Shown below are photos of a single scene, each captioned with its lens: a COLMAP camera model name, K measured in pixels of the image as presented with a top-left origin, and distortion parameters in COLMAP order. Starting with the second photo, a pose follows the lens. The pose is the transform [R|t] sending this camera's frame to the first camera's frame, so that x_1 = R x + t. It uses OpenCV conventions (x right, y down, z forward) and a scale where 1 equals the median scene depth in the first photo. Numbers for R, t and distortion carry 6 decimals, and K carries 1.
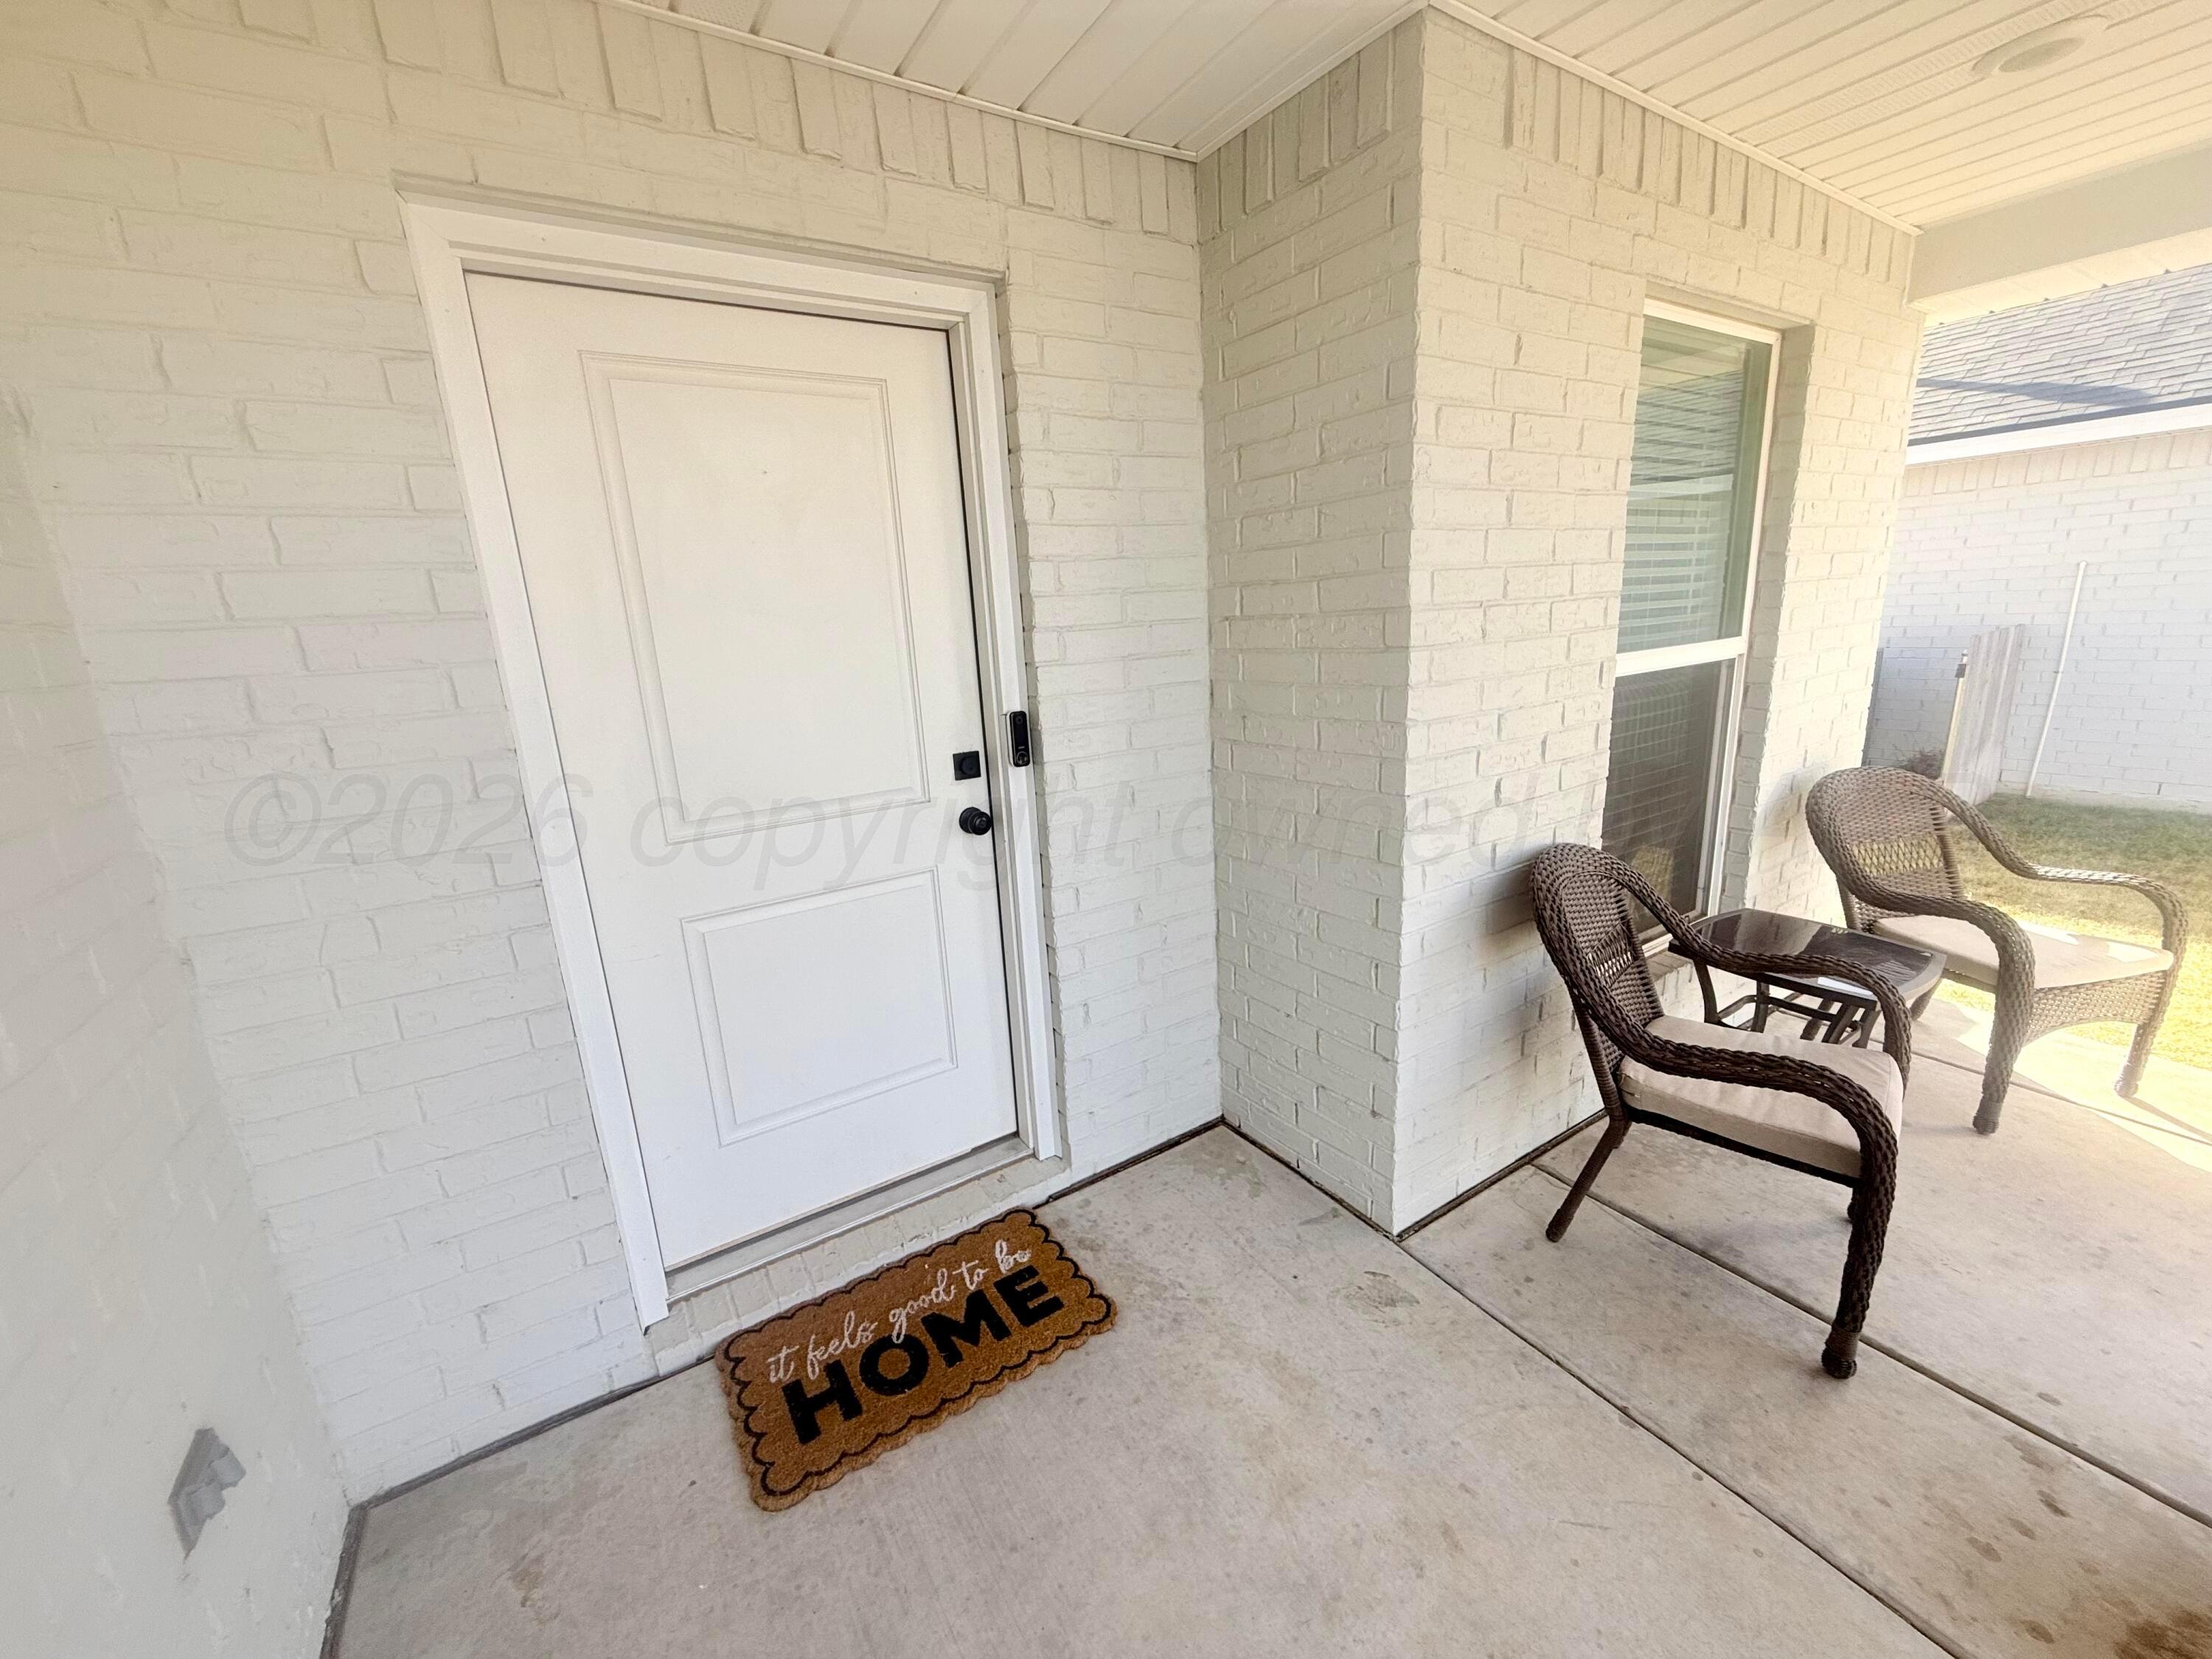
lens RADIAL K [[878.2, 0, 1104.6], [0, 878.2, 824.7], [0, 0, 1]] dist [0.001416, 0.000259]
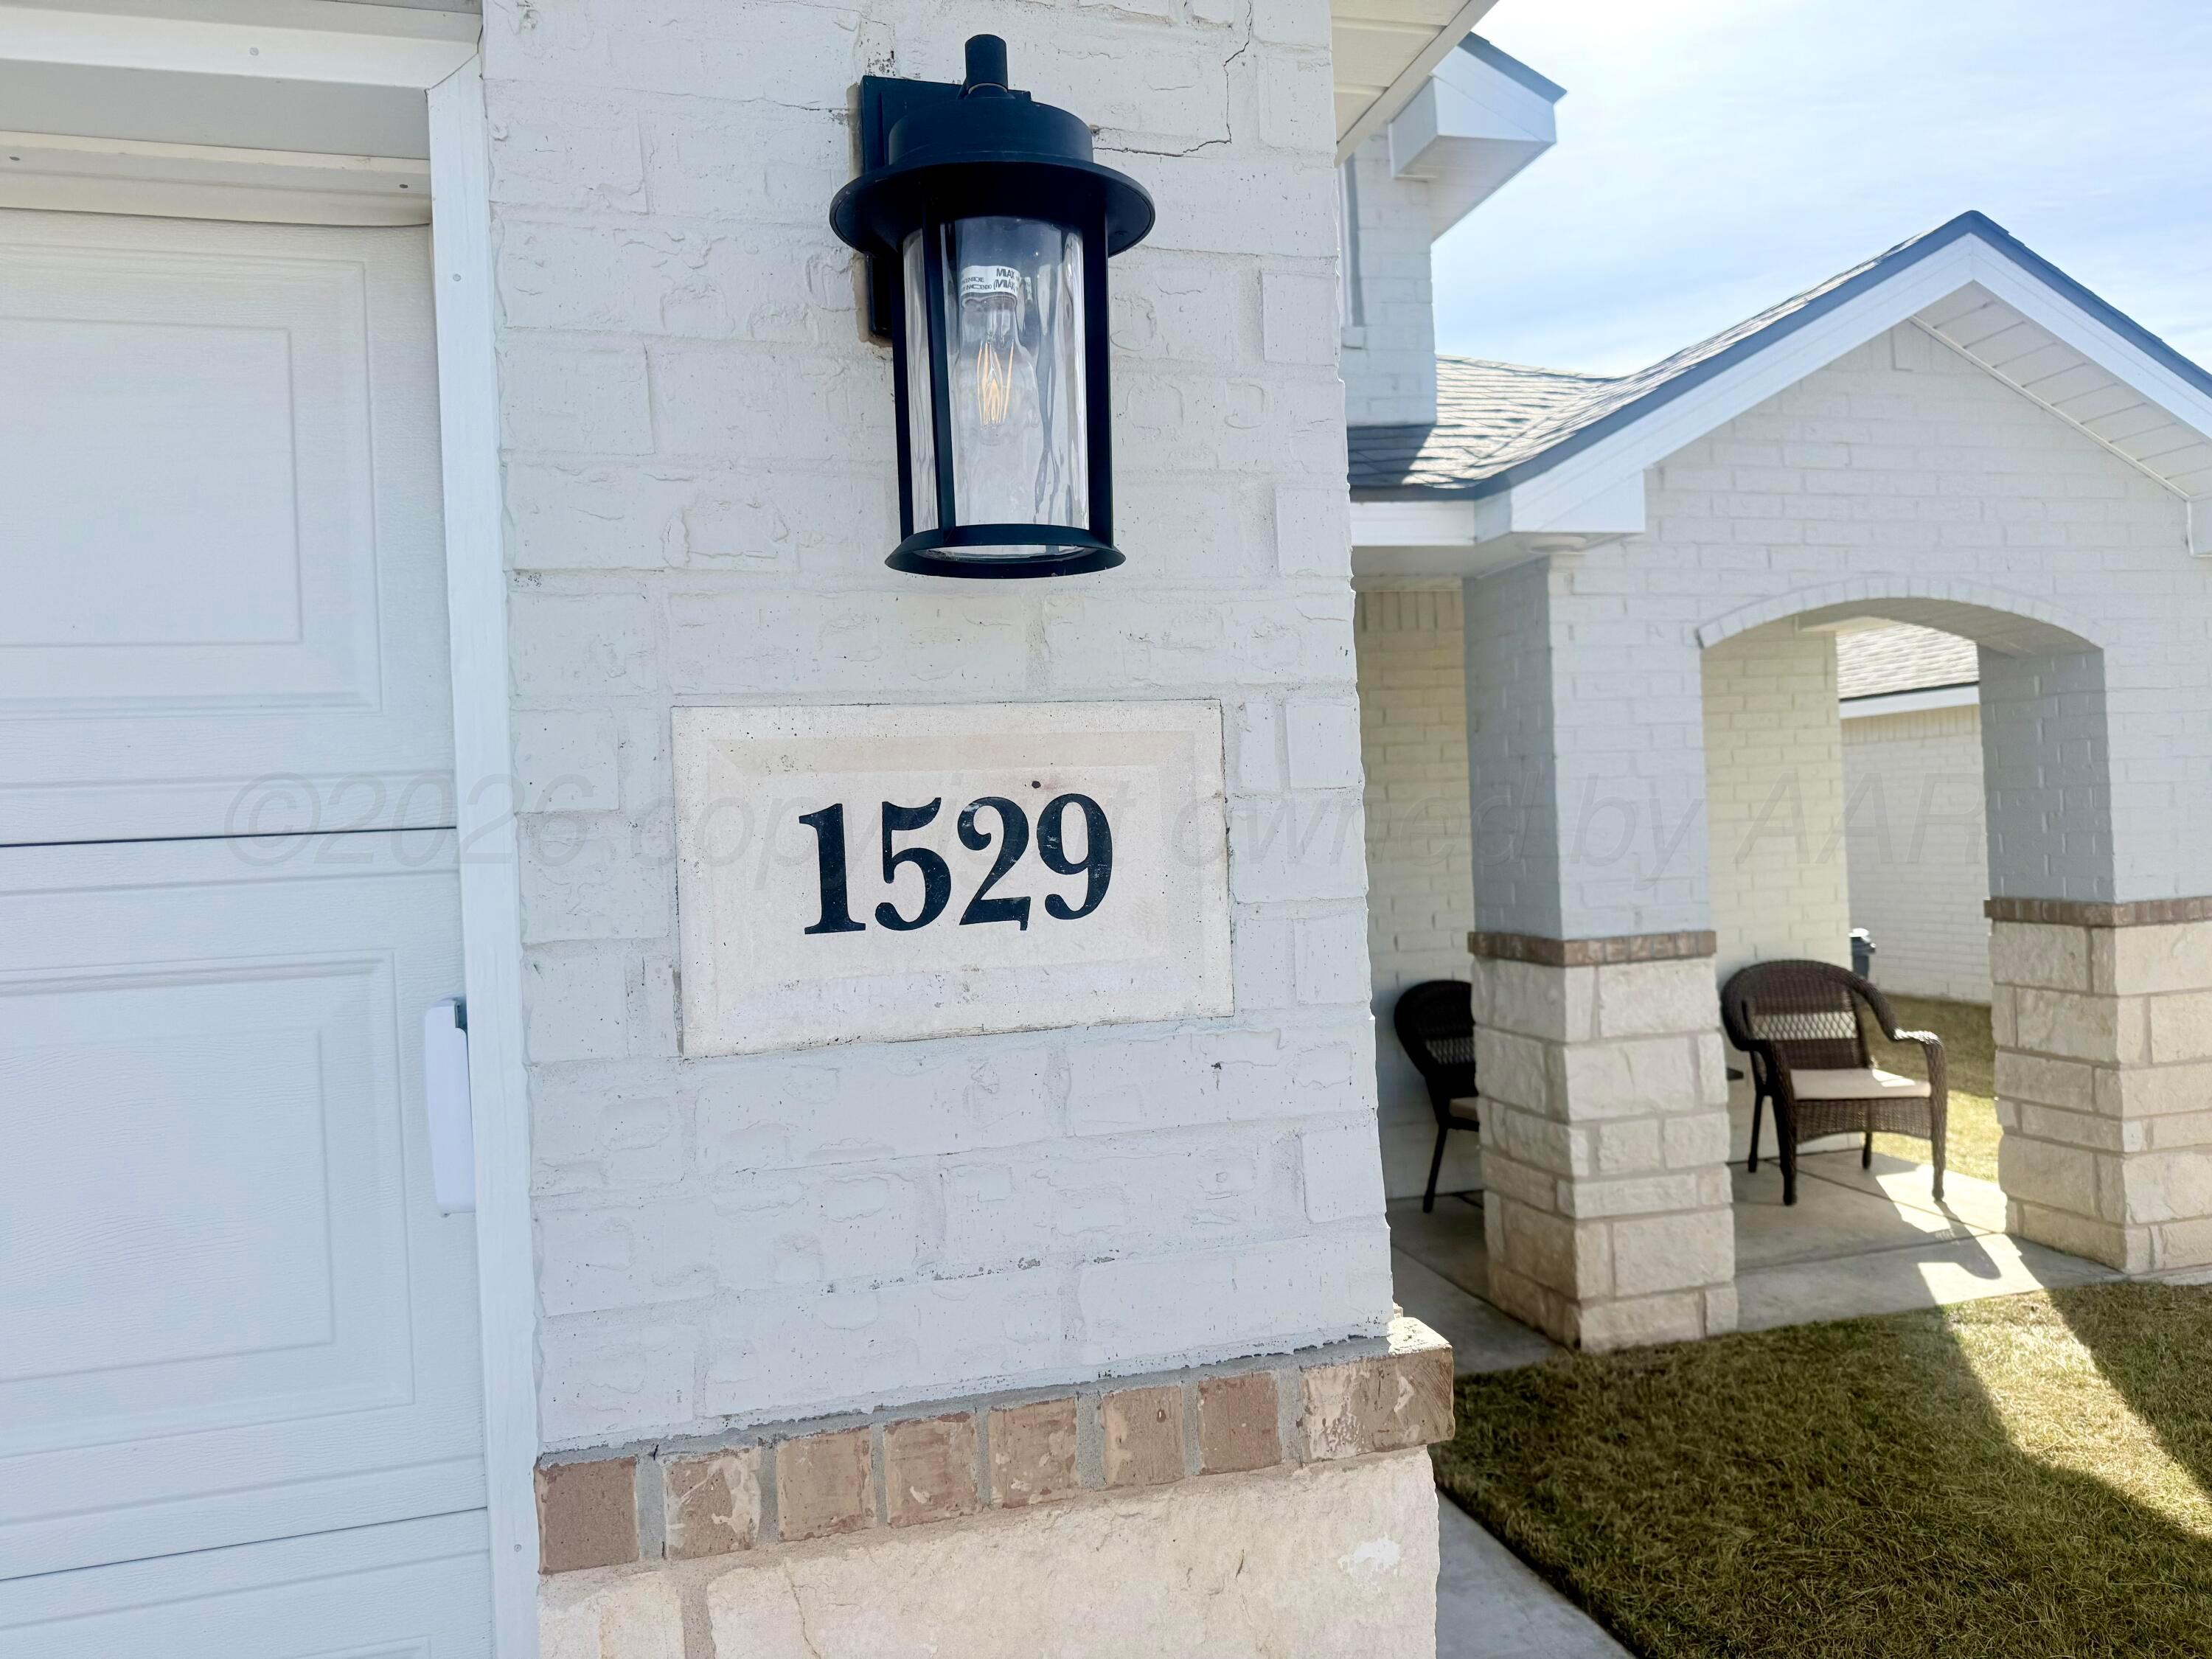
lens RADIAL K [[1569.5, 0, 1106.0], [0, 1569.5, 829.5], [0, 0, 1]] dist [-0.004330, -0.002354]
pose [[0.956566, 0.017640, -0.290982, 0.815623], [-0.081351, 0.974667, -0.208343, 0.455234], [0.279935, 0.222965, 0.933768, -2.202287]]
